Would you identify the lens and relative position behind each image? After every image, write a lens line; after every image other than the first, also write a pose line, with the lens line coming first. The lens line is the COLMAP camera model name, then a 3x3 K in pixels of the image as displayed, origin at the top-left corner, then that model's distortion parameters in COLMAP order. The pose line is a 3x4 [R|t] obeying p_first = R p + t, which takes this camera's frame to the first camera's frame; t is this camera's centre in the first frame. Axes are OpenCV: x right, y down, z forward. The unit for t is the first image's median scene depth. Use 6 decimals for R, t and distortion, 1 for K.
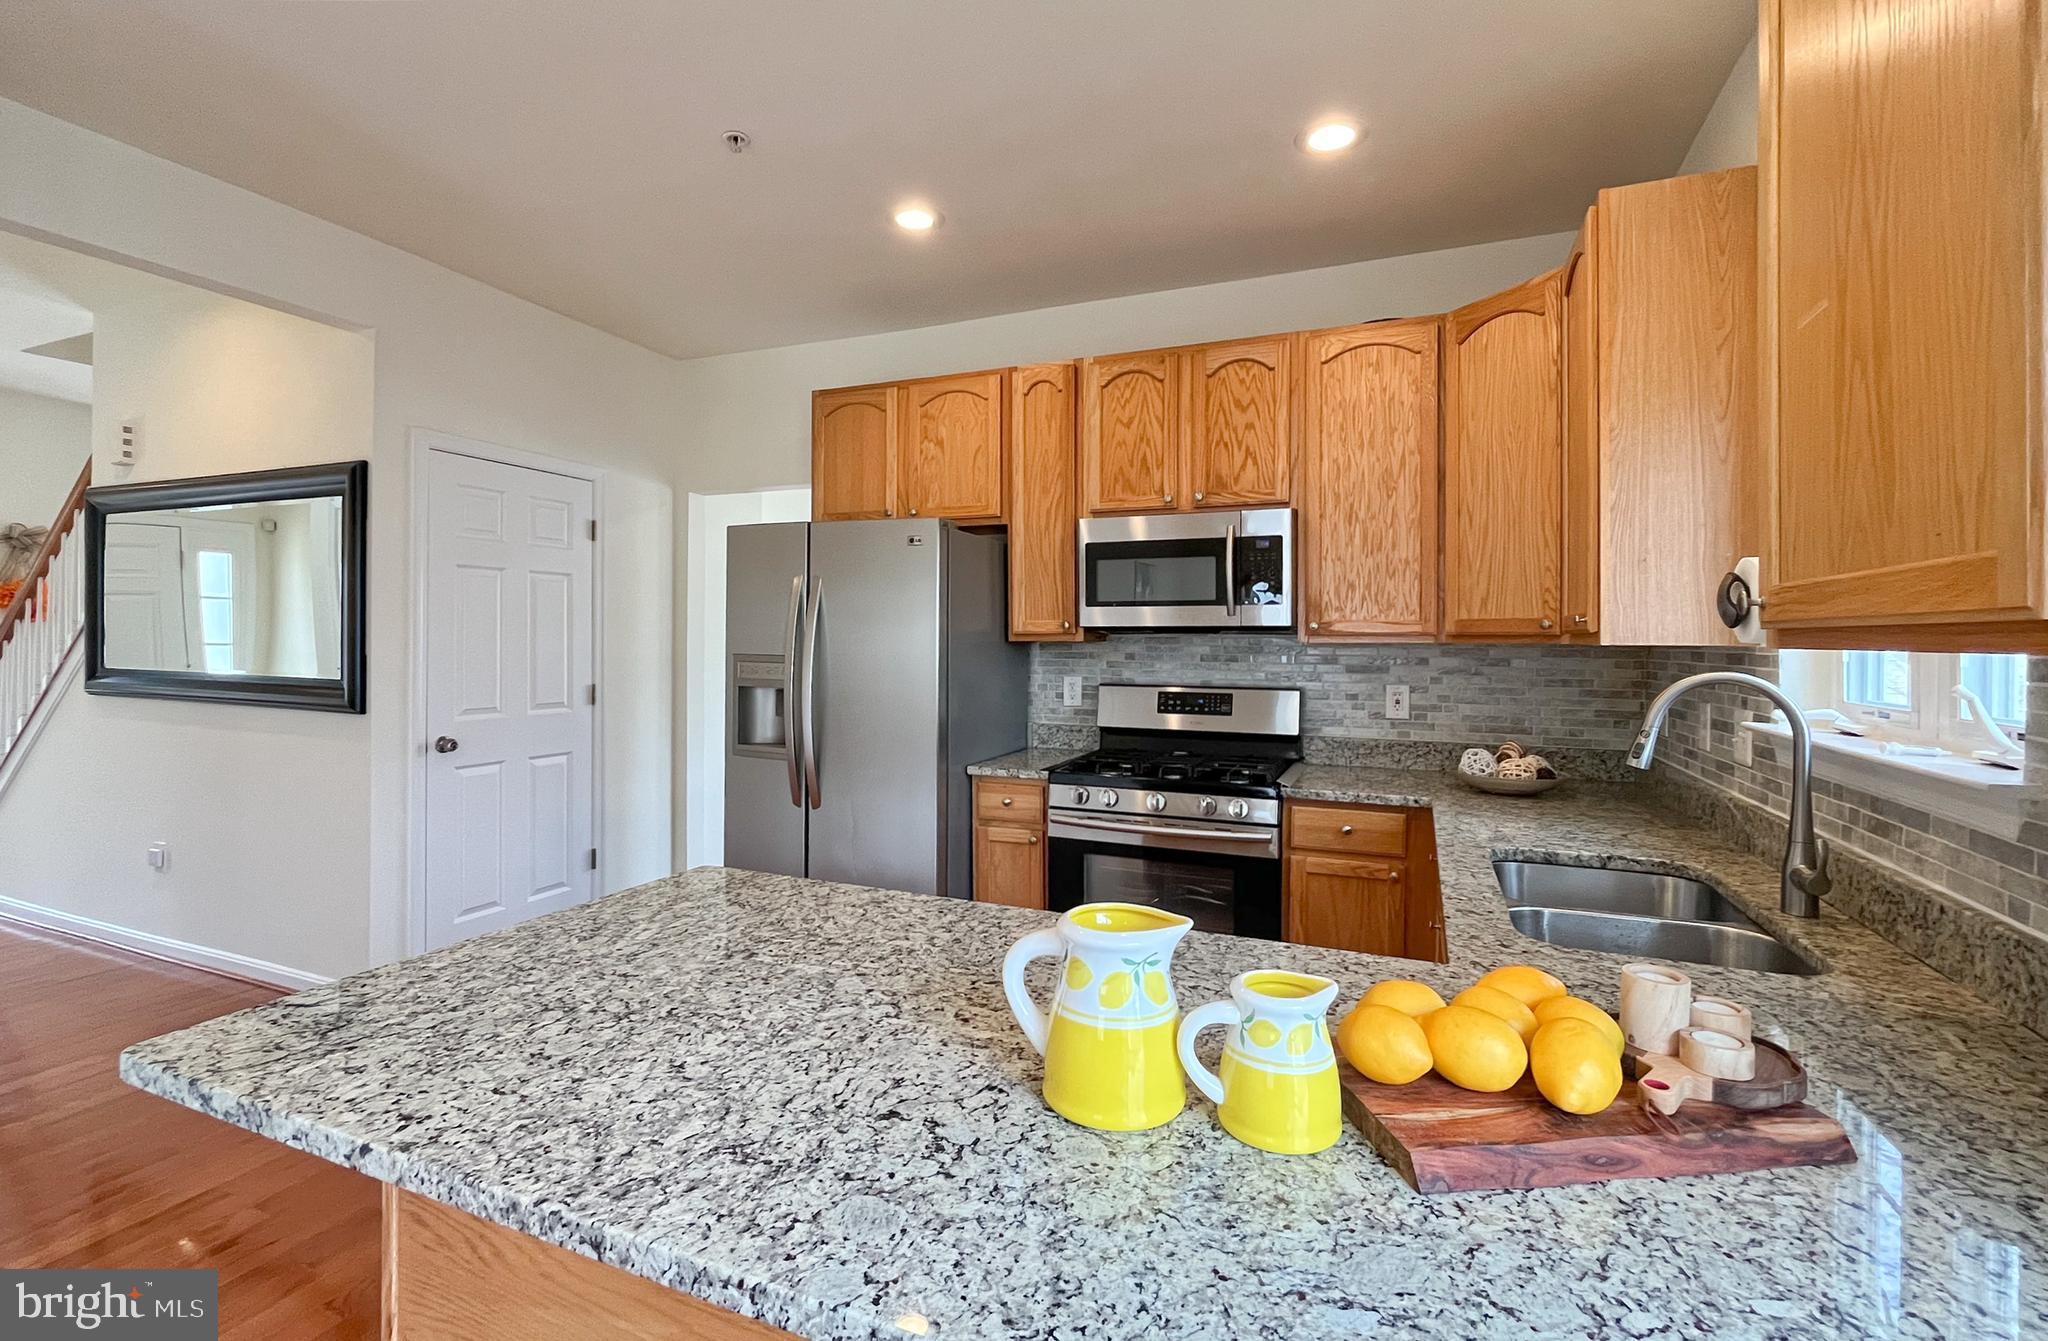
lens RADIAL K [[906.0, 0, 1014.4], [0, 906.0, 634.4], [0, 0, 1]] dist [0.001036, 0.000085]
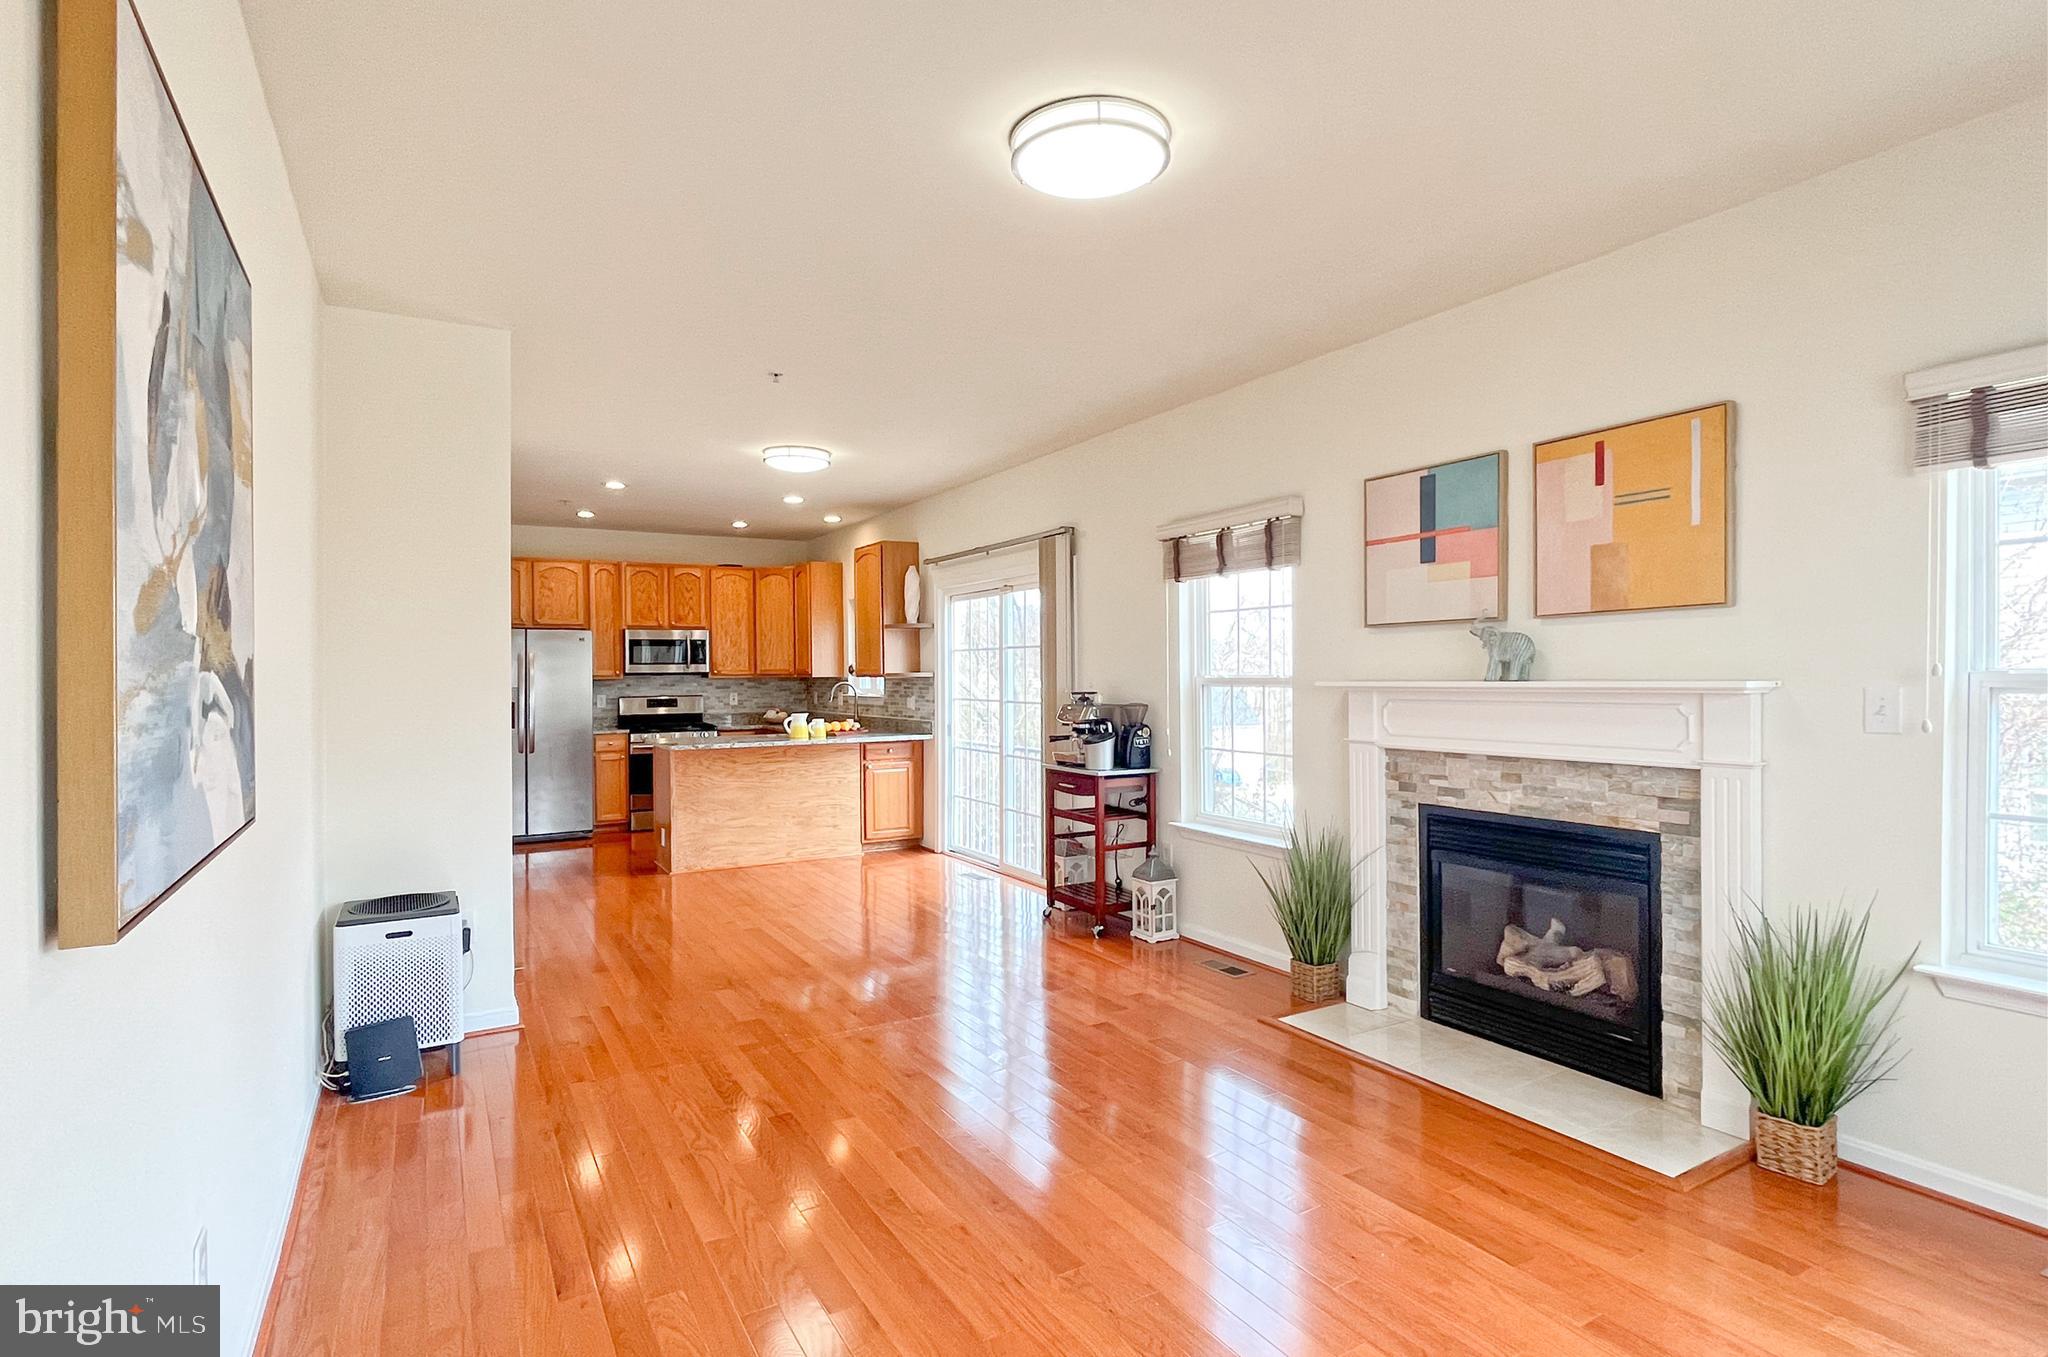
lens RADIAL K [[1001.0, 0, 1023.7], [0, 1001.0, 674.1], [0, 0, 1]] dist [0.000815, 0.000075]
pose [[0.581026, -0.011205, 0.813808, -1.631245], [0.007339, 0.999937, 0.008527, -0.021887], [-0.813852, 0.001018, 0.581072, -1.574275]]
